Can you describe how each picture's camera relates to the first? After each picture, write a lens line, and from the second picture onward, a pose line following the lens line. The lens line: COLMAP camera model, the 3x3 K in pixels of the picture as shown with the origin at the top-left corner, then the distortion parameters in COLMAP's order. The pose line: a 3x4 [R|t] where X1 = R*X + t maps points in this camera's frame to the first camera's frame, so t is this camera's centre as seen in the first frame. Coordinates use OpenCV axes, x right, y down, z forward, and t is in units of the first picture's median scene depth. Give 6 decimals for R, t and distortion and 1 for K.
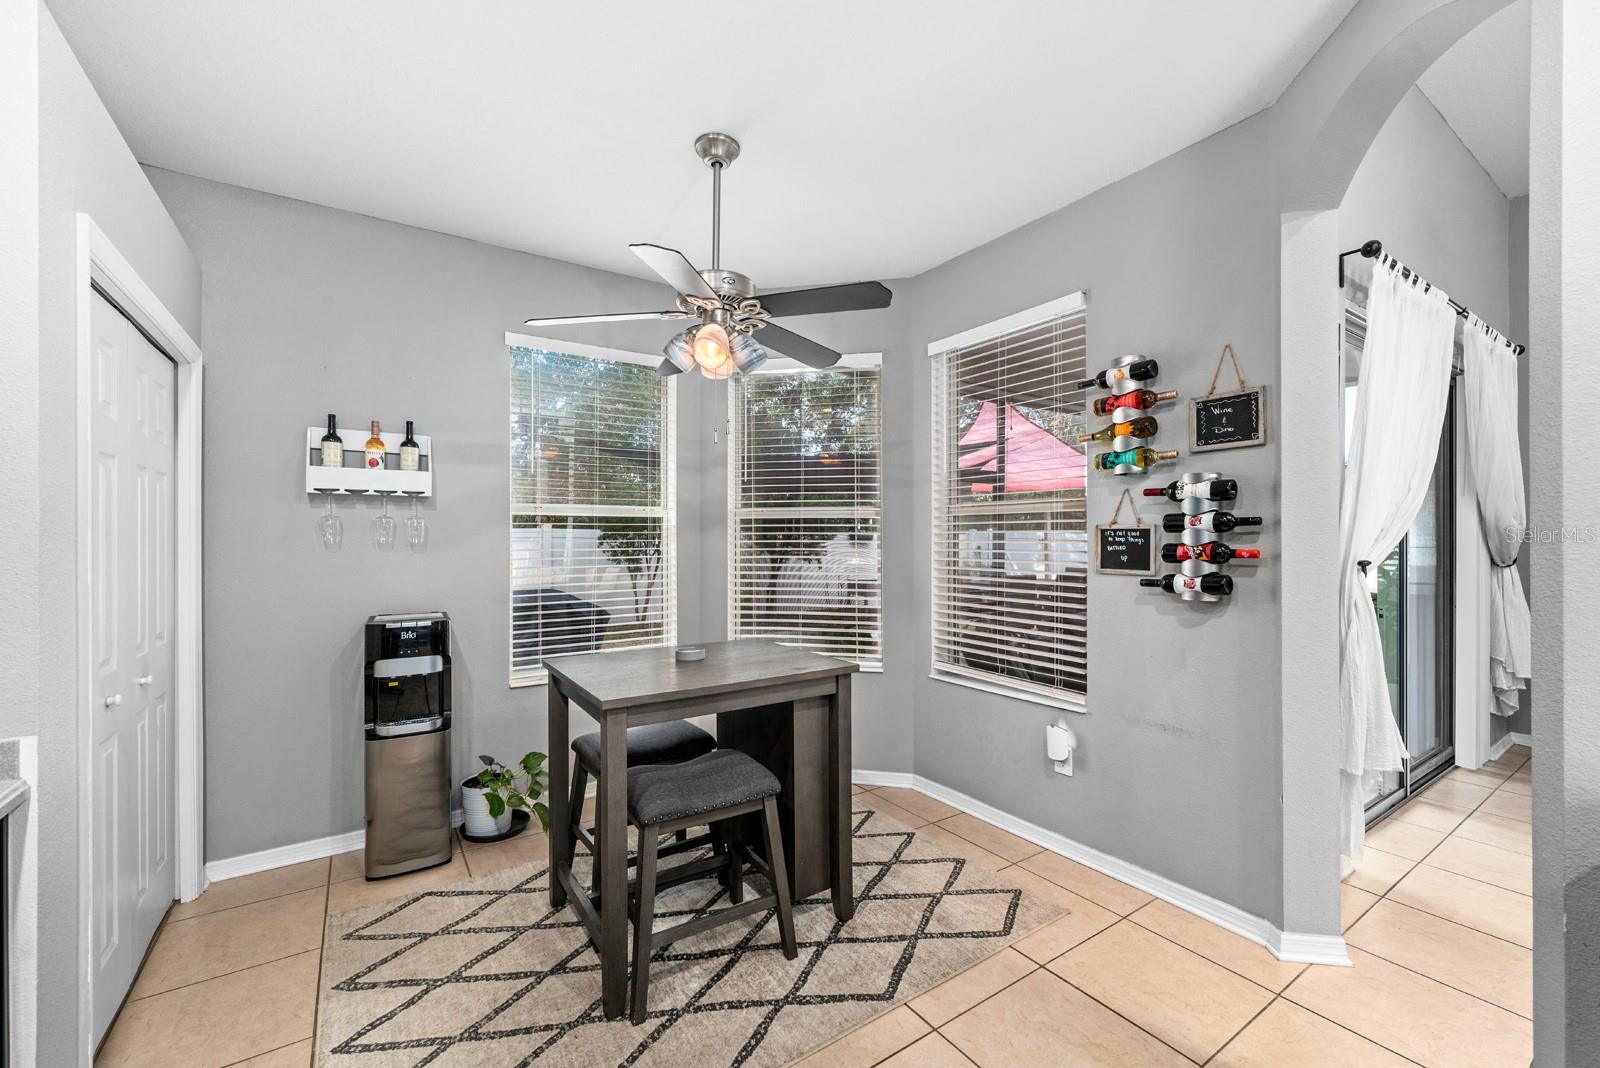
lens RADIAL K [[653.4, 0, 799.7], [0, 653.4, 534.3], [0, 0, 1]] dist [-0.003525, -0.000131]
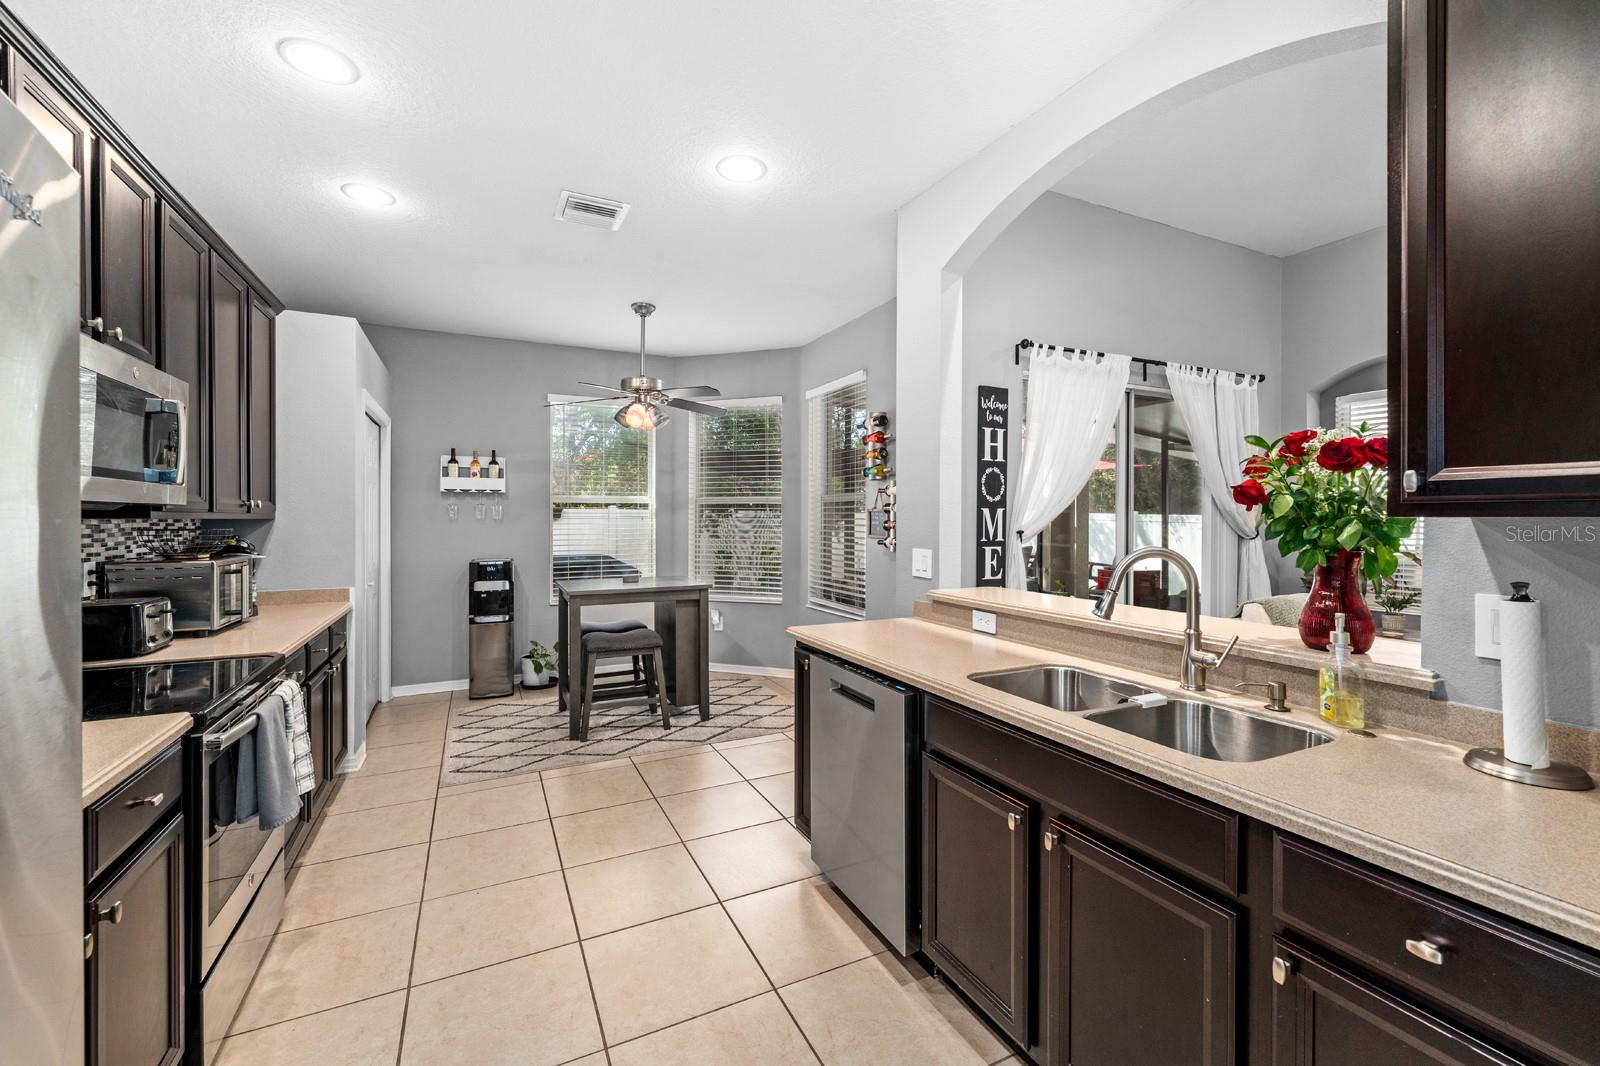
lens RADIAL K [[653.4, 0, 796.6], [0, 653.4, 512.4], [0, 0, 1]] dist [-0.003525, -0.000131]
pose [[0.990690, 0.001074, -0.136130, 0.508717], [-0.001478, 0.999995, -0.002866, -0.000715], [0.136126, 0.003041, 0.990687, -0.714222]]
